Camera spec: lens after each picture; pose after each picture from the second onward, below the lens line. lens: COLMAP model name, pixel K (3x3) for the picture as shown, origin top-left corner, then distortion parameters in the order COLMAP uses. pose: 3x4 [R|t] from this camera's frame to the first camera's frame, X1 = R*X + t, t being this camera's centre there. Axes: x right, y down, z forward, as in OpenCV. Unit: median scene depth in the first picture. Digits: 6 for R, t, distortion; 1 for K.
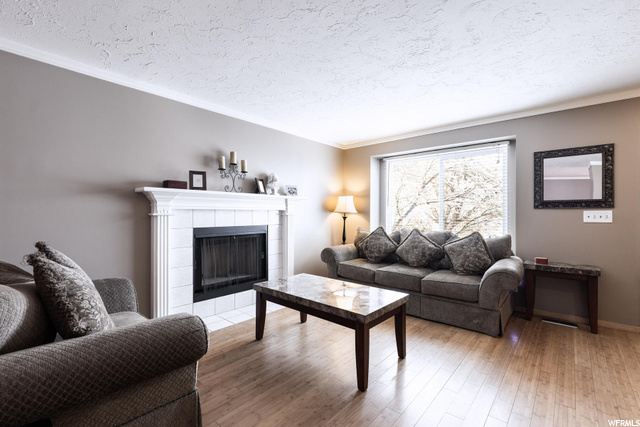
lens RADIAL K [[285.5, 0, 320.0], [0, 285.5, 213.5], [0, 0, 1]] dist [-0.001391, -0.000169]
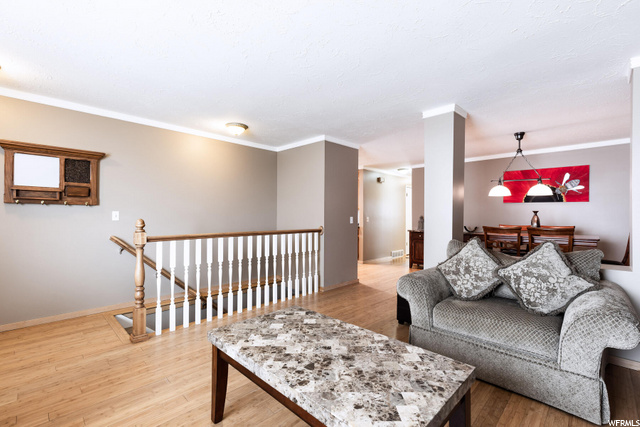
lens RADIAL K [[285.5, 0, 320.0], [0, 285.5, 213.5], [0, 0, 1]] dist [-0.001391, -0.000169]
pose [[-0.998380, -0.013315, 0.055319, 0.006640], [-0.013700, 0.999884, -0.006587, -0.001112], [-0.055225, -0.007334, -0.998447, 1.198935]]
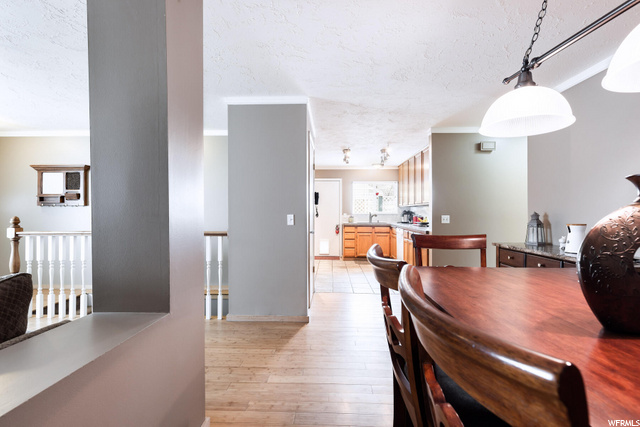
lens RADIAL K [[285.5, 0, 320.0], [0, 285.5, 213.5], [0, 0, 1]] dist [-0.001391, -0.000169]
pose [[-0.629720, -0.009722, 0.776761, -0.880579], [-0.007508, 0.999951, 0.006429, -0.006426], [-0.776786, -0.001783, -0.629762, 0.200454]]
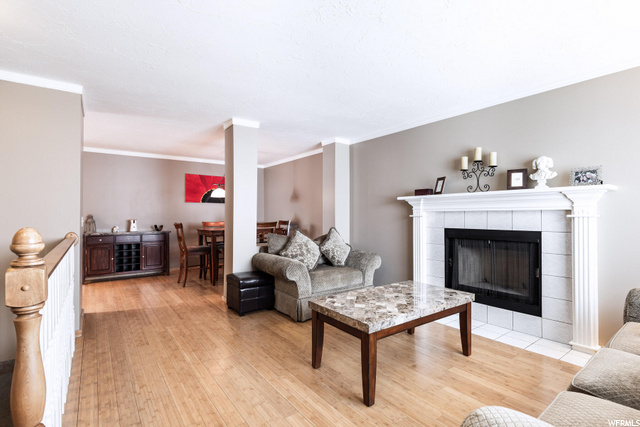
lens RADIAL K [[314.4, 0, 320.0], [0, 314.4, 213.5], [0, 0, 1]] dist [0.001001, -0.000426]
pose [[-0.219175, -0.007453, -0.975657, 0.819518], [0.002650, 0.999963, -0.008234, 0.002534], [0.975682, -0.004390, -0.219147, 0.746646]]
